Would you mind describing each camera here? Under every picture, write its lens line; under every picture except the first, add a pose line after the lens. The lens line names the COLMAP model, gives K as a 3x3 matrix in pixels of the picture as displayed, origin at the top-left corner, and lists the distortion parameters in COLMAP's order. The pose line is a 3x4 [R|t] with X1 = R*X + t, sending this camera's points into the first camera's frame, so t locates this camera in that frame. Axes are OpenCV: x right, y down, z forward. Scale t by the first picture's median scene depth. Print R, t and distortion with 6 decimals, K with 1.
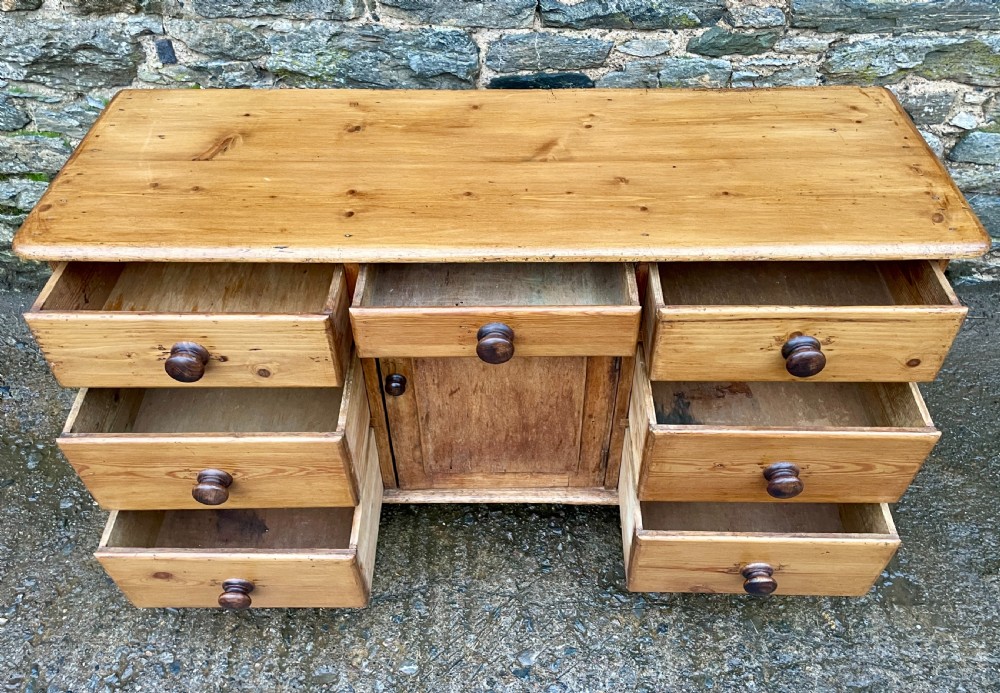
lens RADIAL K [[828.8, 0, 502.8], [0, 828.8, 303.7], [0, 0, 1]] dist [0.088866, -0.117061]
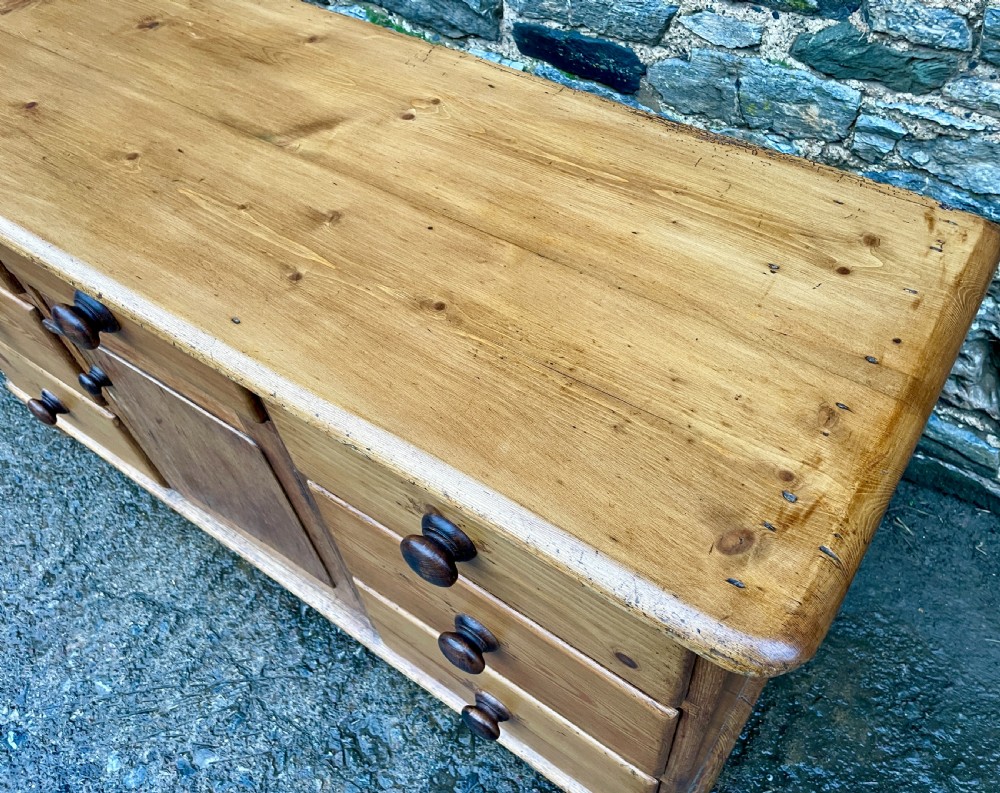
lens RADIAL K [[804.2, 0, 521.3], [0, 804.2, 394.4], [0, 0, 1]] dist [0.092139, -0.128101]
pose [[0.829222, 0.413307, -0.376255, 0.427553], [-0.345629, 0.908226, 0.235937, -0.179046], [0.439239, -0.065600, 0.895972, 0.452906]]
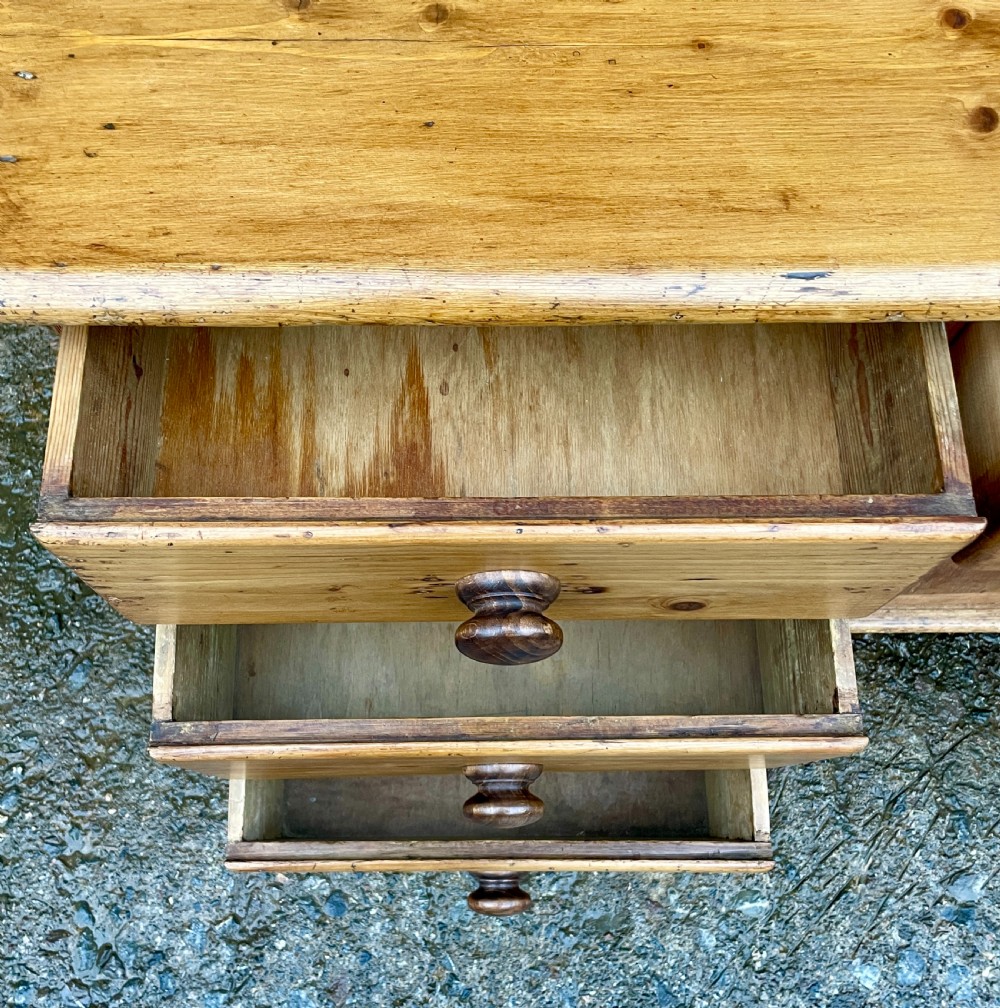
lens RADIAL K [[1095.6, 0, 466.1], [0, 1095.6, 536.0], [0, 0, 1]] dist [0.061125, -0.075013]
pose [[0.999904, -0.013825, 0.000939, -0.296640], [0.011740, 0.881235, 0.472532, -0.132208], [-0.007360, -0.472475, 0.881313, 0.461621]]
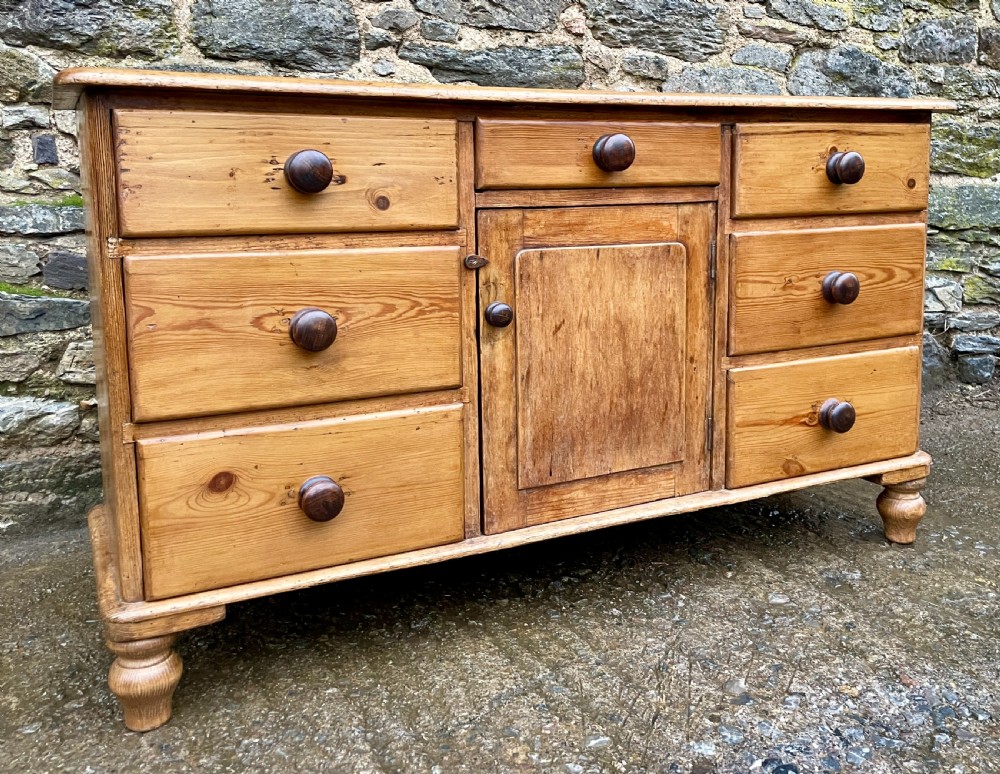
lens RADIAL K [[952.1, 0, 548.7], [0, 952.1, 292.2], [0, 0, 1]] dist [0.097917, -0.133318]
pose [[0.886497, -0.054418, 0.459524, -0.465179], [0.314240, 0.799755, -0.511512, 0.519070], [-0.339671, 0.597855, 0.726081, 0.256013]]
